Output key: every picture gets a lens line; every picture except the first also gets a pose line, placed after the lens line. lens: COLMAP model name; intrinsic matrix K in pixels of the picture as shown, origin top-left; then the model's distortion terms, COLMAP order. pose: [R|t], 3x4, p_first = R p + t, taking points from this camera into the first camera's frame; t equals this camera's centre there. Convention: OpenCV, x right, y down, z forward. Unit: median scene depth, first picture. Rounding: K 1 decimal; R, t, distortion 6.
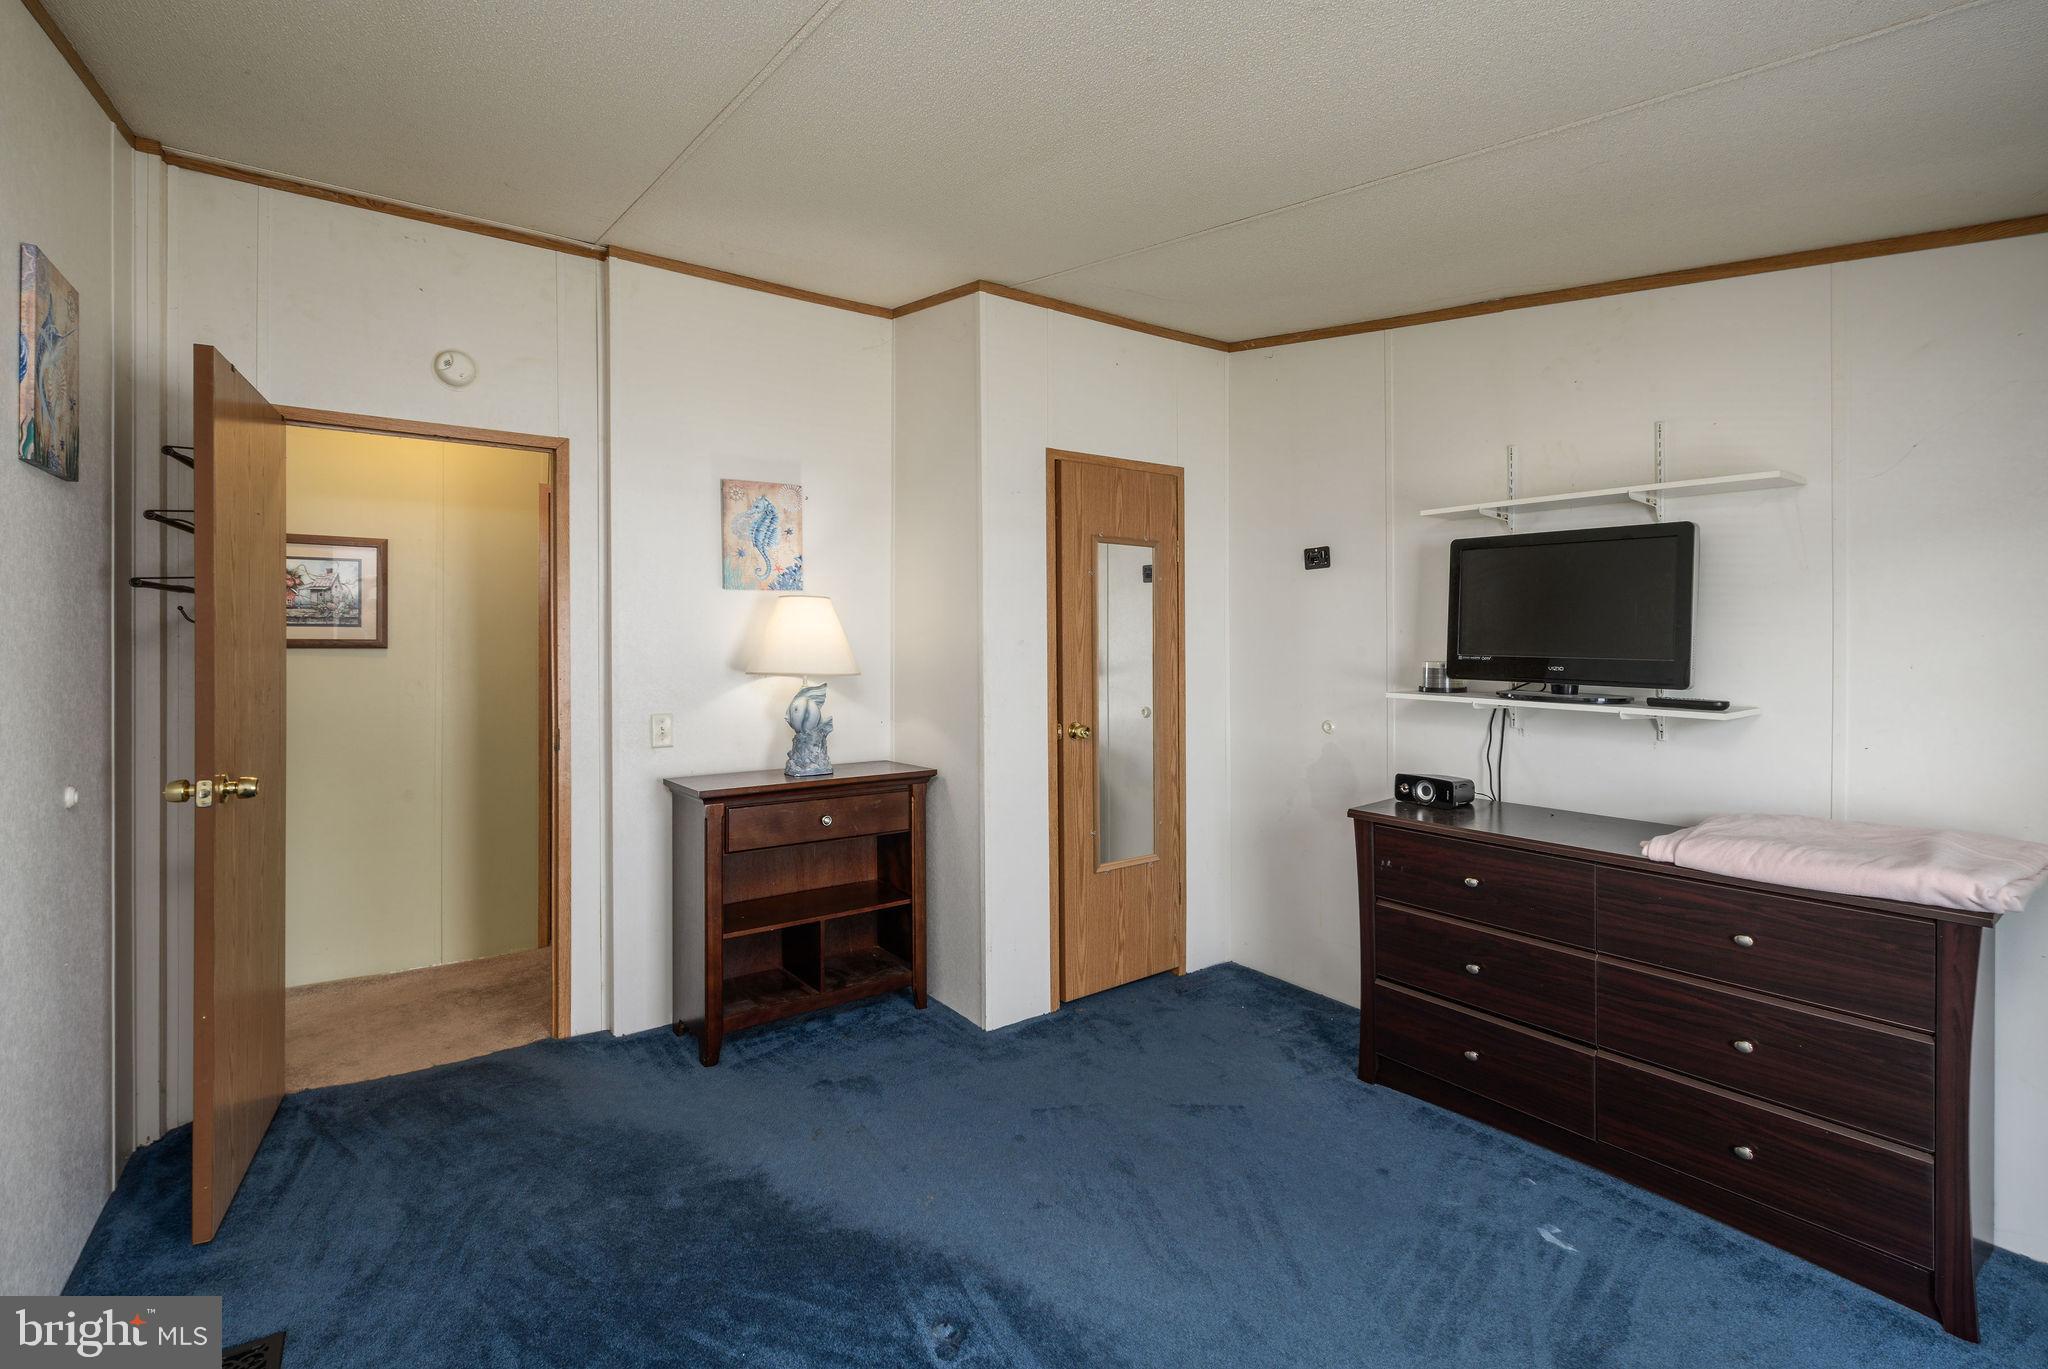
lens RADIAL K [[939.5, 0, 1029.1], [0, 939.5, 654.7], [0, 0, 1]] dist [0.001467, -0.000321]
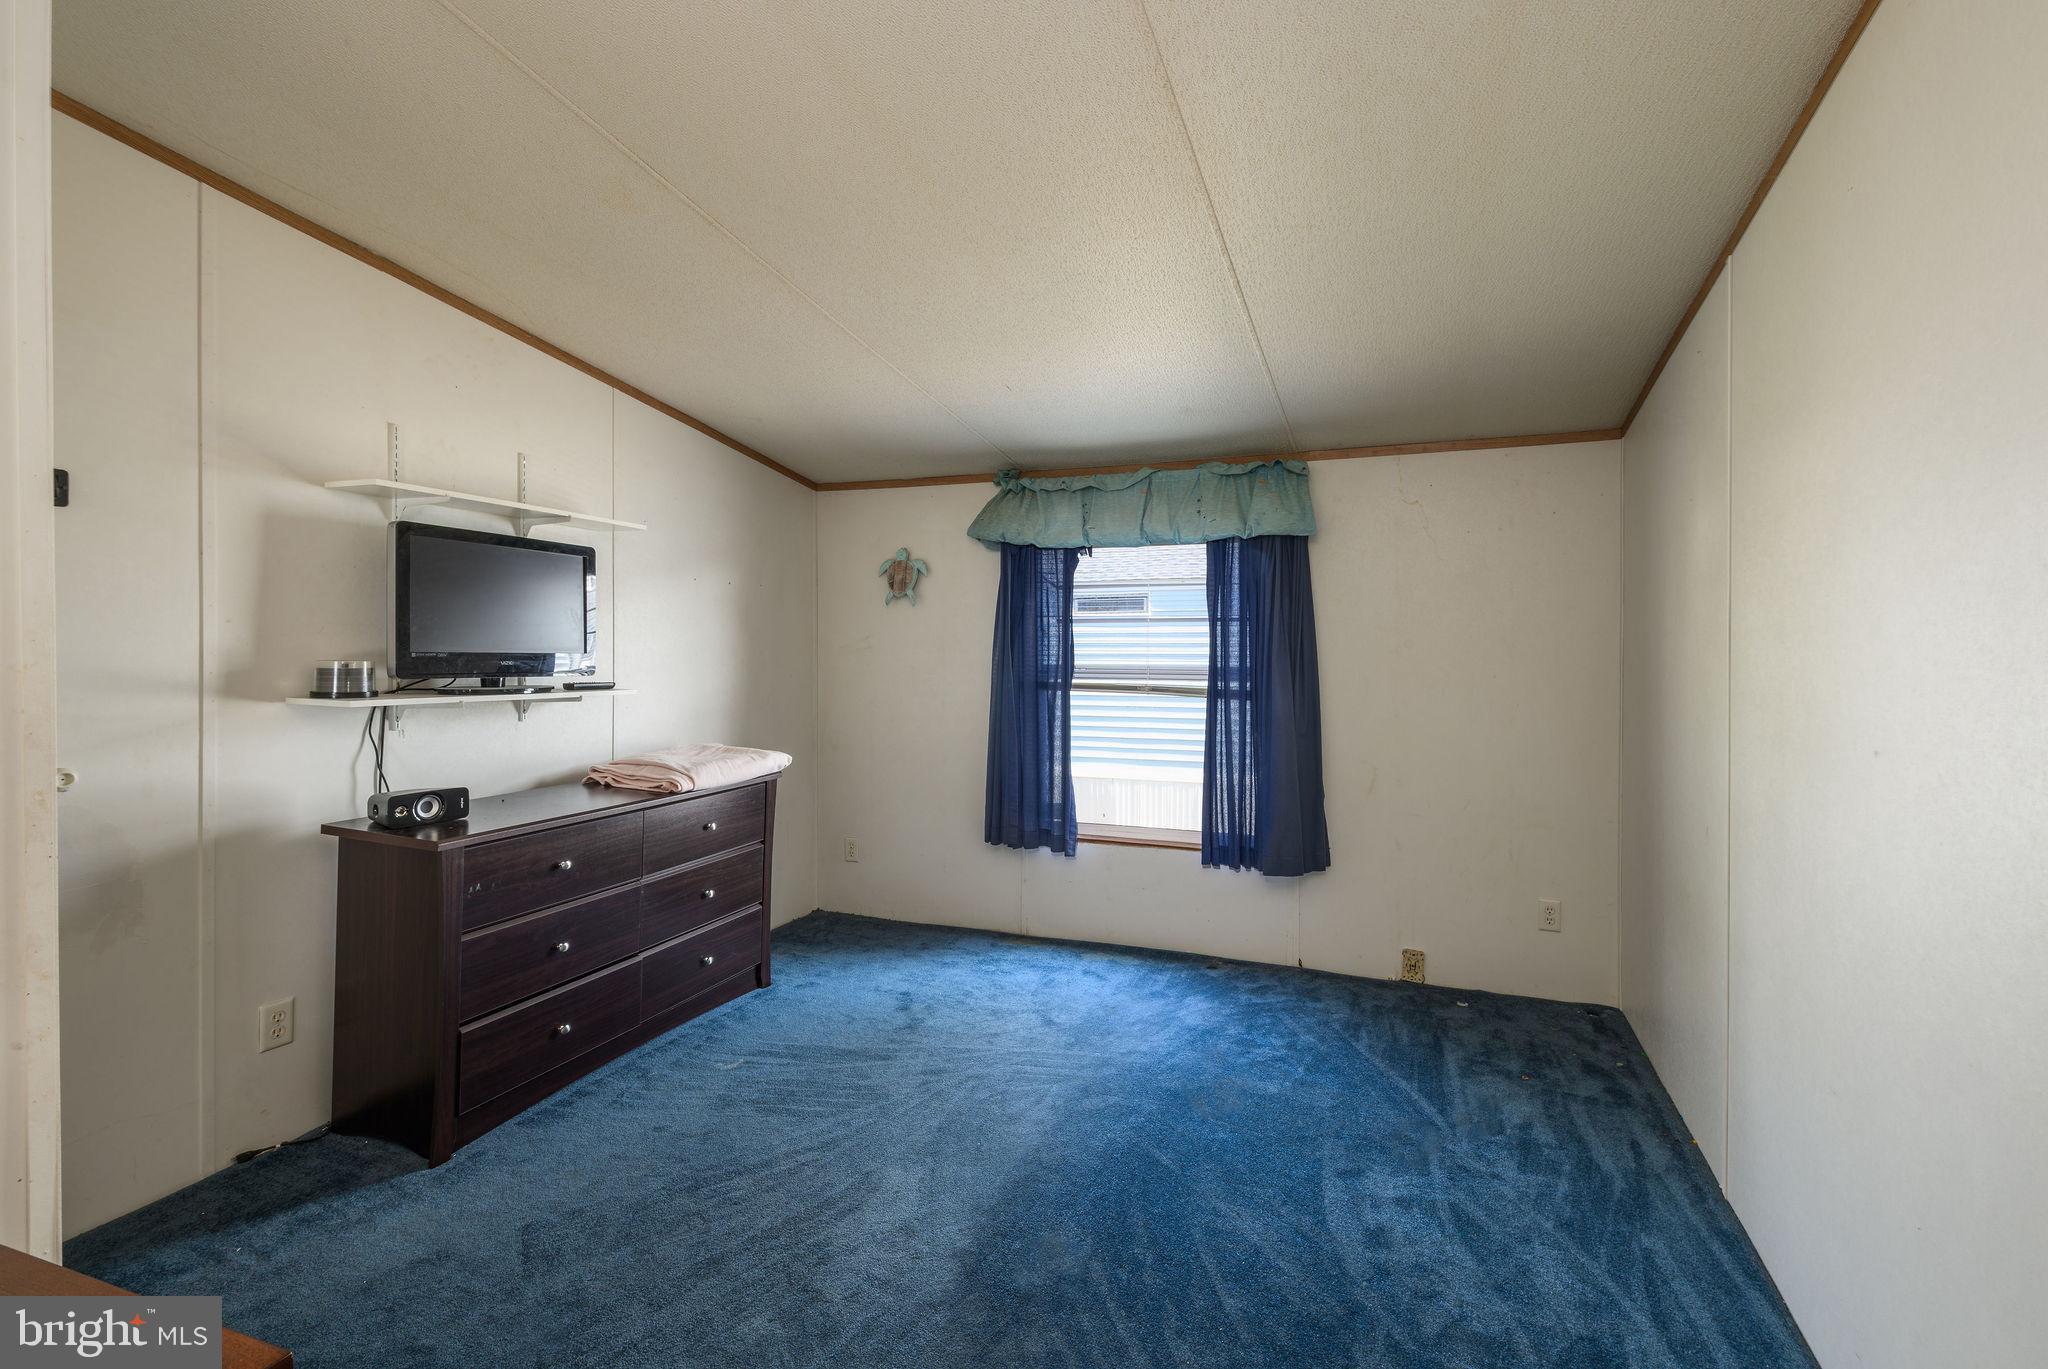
lens RADIAL K [[935.8, 0, 1026.9], [0, 935.8, 650.5], [0, 0, 1]] dist [0.000801, 0.000080]
pose [[-0.553364, -0.007625, 0.832905, -0.639831], [-0.000908, 0.999963, 0.008551, -0.008664], [-0.832939, 0.003976, -0.553350, 1.063021]]
